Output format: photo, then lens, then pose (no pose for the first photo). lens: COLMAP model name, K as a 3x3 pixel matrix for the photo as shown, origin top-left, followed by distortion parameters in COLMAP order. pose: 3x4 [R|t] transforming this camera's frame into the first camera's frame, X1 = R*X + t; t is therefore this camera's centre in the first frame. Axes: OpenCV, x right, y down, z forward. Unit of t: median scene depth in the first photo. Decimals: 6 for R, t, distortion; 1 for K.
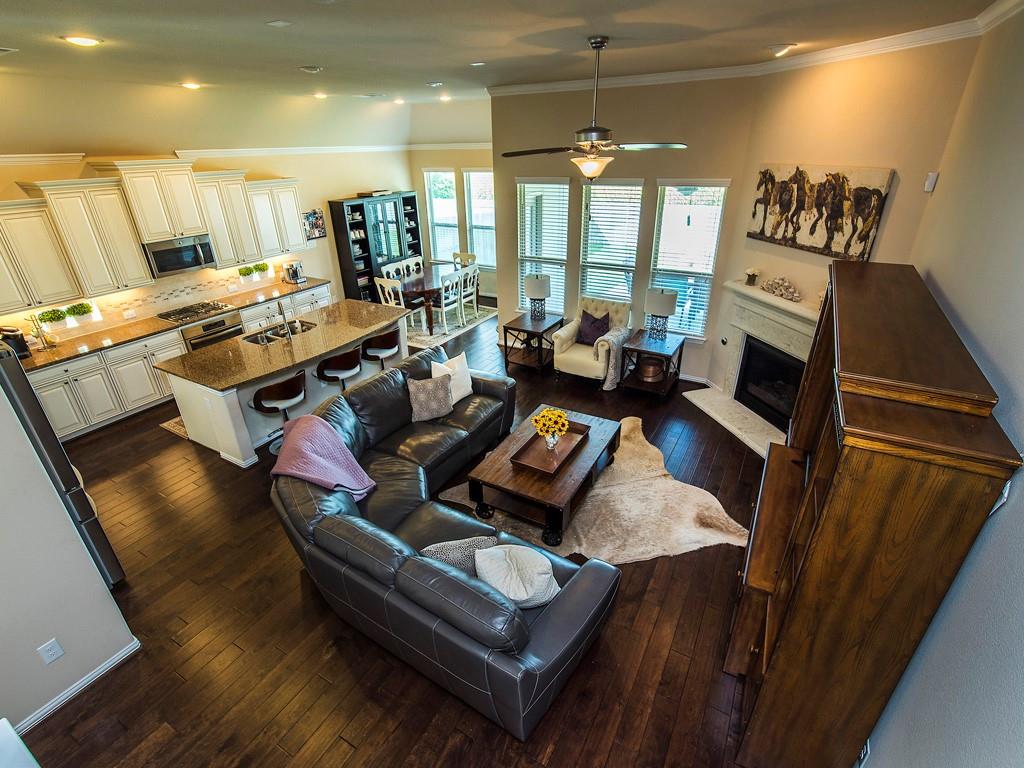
lens RADIAL K [[469.3, 0, 496.6], [0, 469.3, 376.5], [0, 0, 1]] dist [0.003108, 0.000295]
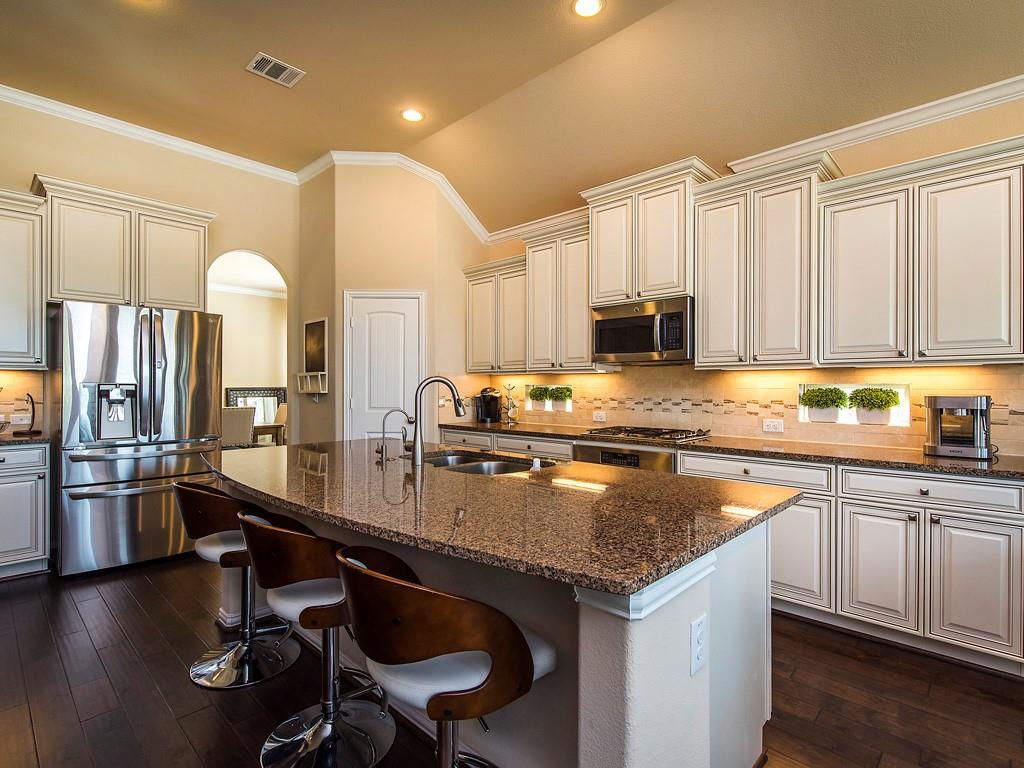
lens RADIAL K [[504.5, 0, 510.7], [0, 504.5, 380.8], [0, 0, 1]] dist [-0.000094, -0.000375]
pose [[-0.215723, 0.030143, -0.975989, -0.032667], [-0.409284, 0.904692, 0.118405, -0.181367], [0.886538, 0.425000, -0.182826, 0.849045]]
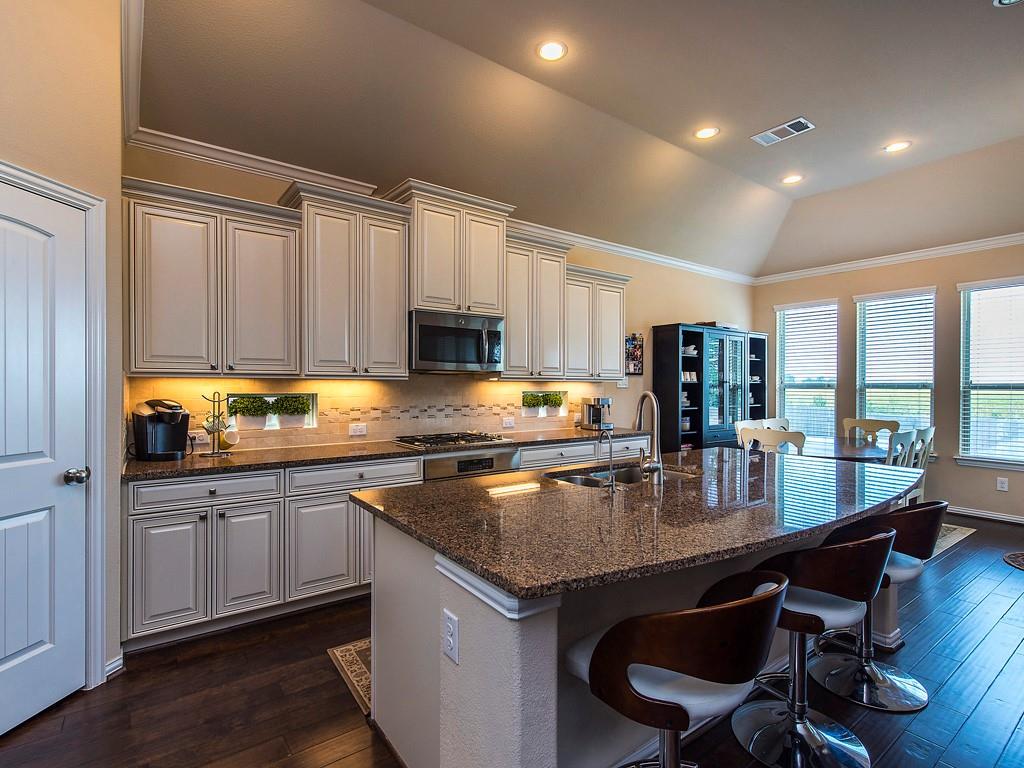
lens RADIAL K [[494.1, 0, 527.7], [0, 494.1, 397.9], [0, 0, 1]] dist [0.002002, -0.000021]
pose [[0.924676, 0.034219, -0.379215, -0.294353], [-0.187092, 0.908260, -0.374247, 0.021920], [0.331619, 0.417005, 0.846248, 0.446924]]
